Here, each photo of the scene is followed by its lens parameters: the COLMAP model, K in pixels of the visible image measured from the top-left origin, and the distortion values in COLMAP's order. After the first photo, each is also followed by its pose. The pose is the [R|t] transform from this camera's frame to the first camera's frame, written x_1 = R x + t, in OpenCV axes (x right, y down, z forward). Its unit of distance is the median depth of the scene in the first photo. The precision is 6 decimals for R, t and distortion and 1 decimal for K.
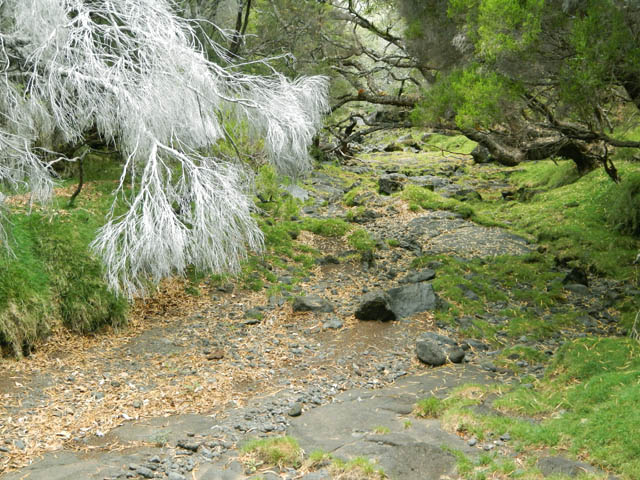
lens RADIAL K [[794.0, 0, 319.3], [0, 794.0, 240.1], [0, 0, 1]] dist [-0.005239, 0.000000]
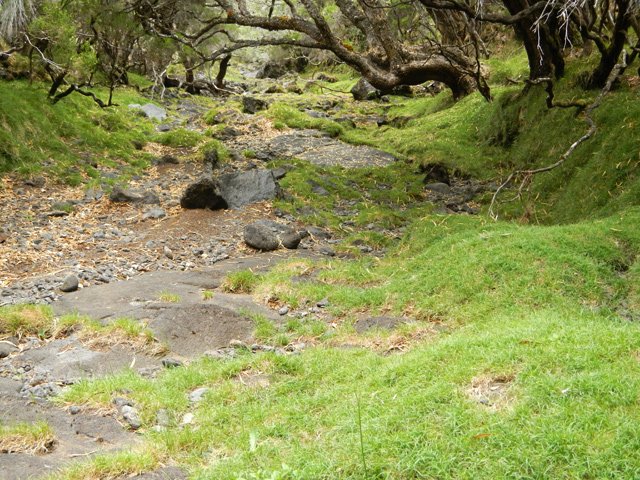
lens RADIAL K [[801.8, 0, 320.7], [0, 801.8, 239.8], [0, 0, 1]] dist [-0.002498, 0.000000]
pose [[0.990417, -0.007253, 0.137921, 0.066288], [0.000275, 0.998722, 0.050541, 0.078999], [-0.138111, -0.050019, 0.989153, 0.106475]]
